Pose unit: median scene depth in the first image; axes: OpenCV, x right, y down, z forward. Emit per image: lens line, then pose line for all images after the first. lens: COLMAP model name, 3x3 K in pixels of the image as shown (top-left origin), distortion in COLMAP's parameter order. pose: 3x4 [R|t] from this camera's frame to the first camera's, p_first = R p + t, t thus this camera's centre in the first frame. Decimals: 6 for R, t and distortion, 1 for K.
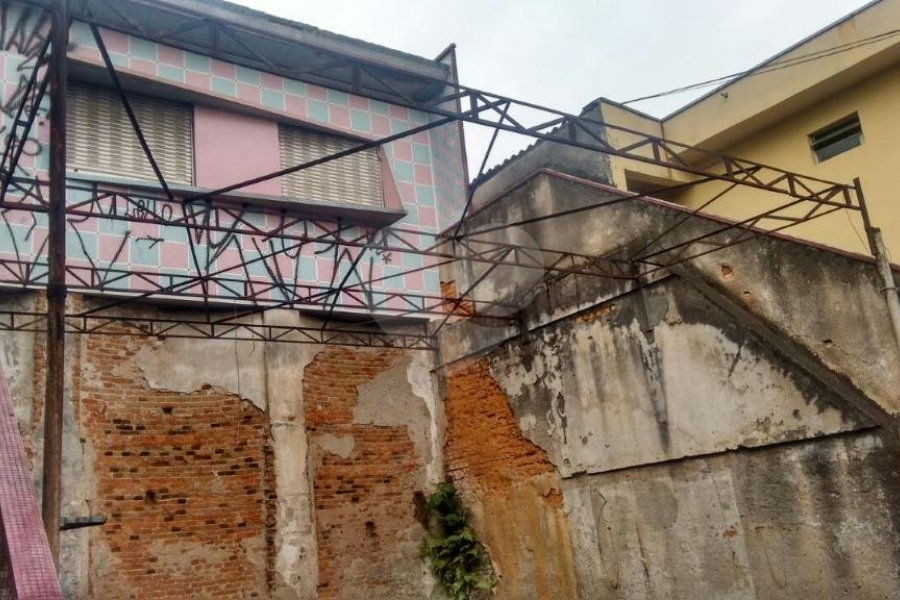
lens RADIAL K [[834.9, 0, 451.0], [0, 834.9, 306.6], [0, 0, 1]] dist [0.086656, -0.155765]
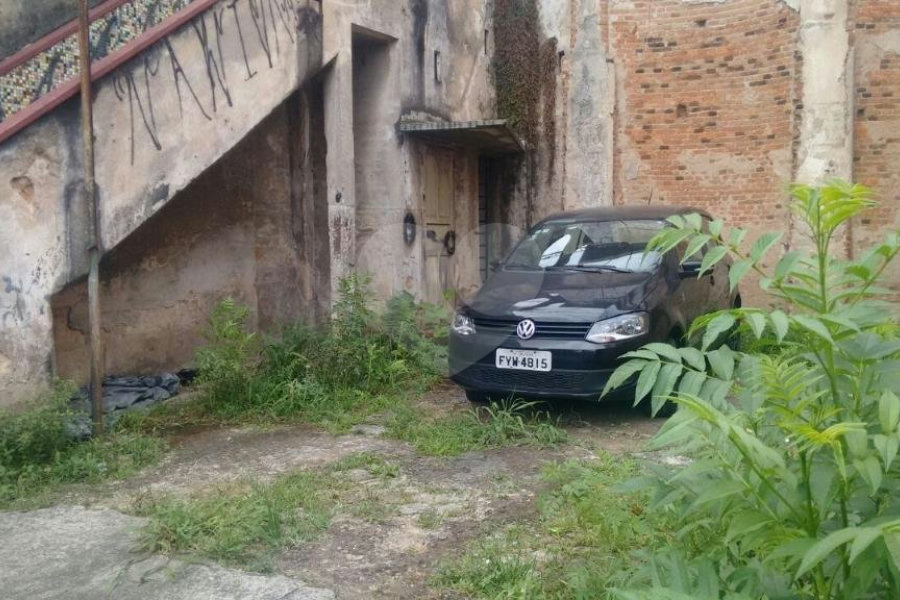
lens RADIAL K [[829.8, 0, 447.0], [0, 829.8, 305.3], [0, 0, 1]] dist [0.098102, -0.184176]
pose [[0.490471, 0.167249, -0.855258, 0.421442], [0.197732, 0.934456, 0.296132, 0.081166], [0.848729, -0.314356, 0.425253, 0.215545]]
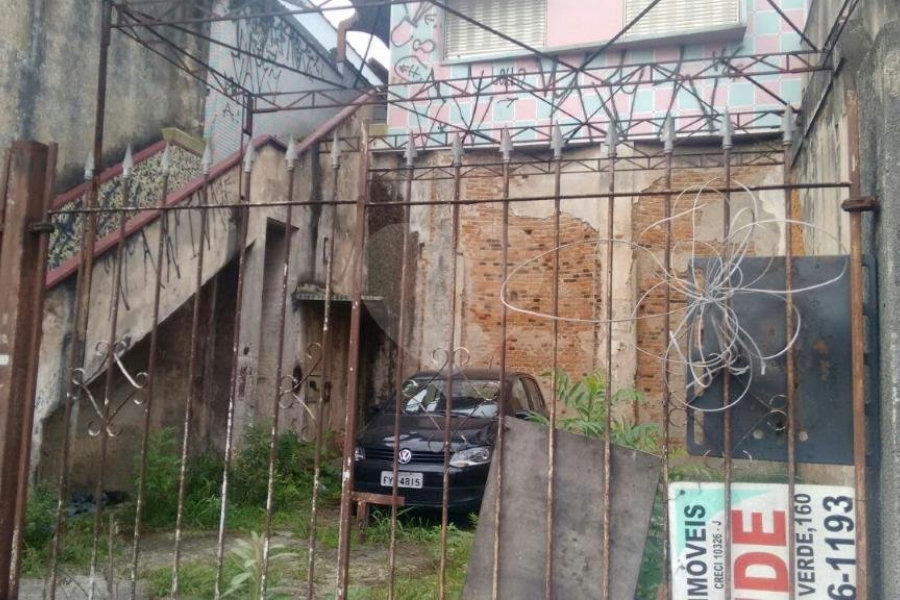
lens RADIAL K [[800.3, 0, 461.7], [0, 800.3, 302.9], [0, 0, 1]] dist [0.080056, -0.101216]
pose [[0.656980, 0.037871, -0.752957, 0.533820], [0.107608, 0.983801, 0.143373, 0.041523], [0.746189, -0.175218, 0.642262, 0.104463]]
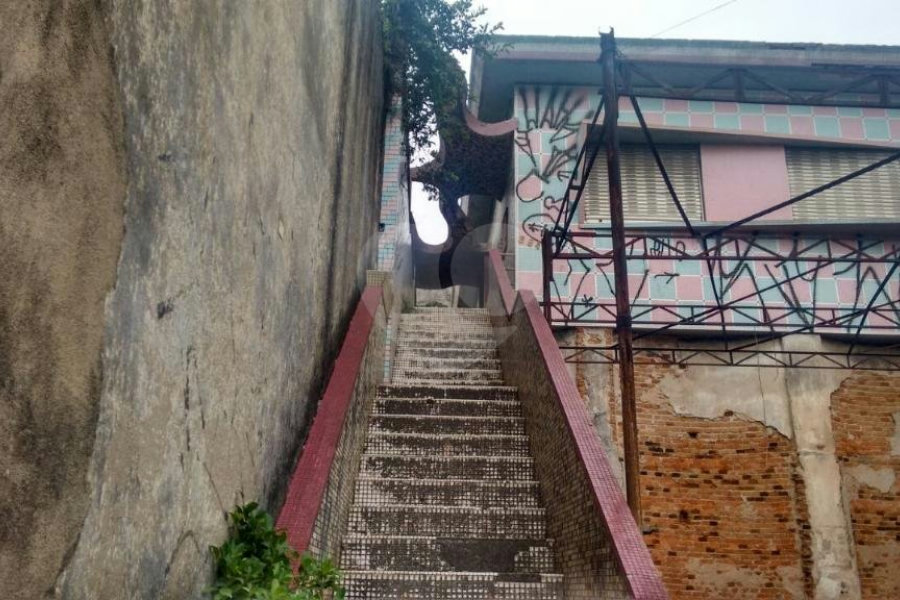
lens RADIAL K [[827.2, 0, 447.2], [0, 827.2, 304.8], [0, 0, 1]] dist [0.097378, -0.179090]
pose [[0.833527, -0.067535, -0.548335, -0.009168], [0.044470, 0.997482, -0.055255, 0.004547], [0.550685, 0.021672, 0.834432, -0.045765]]
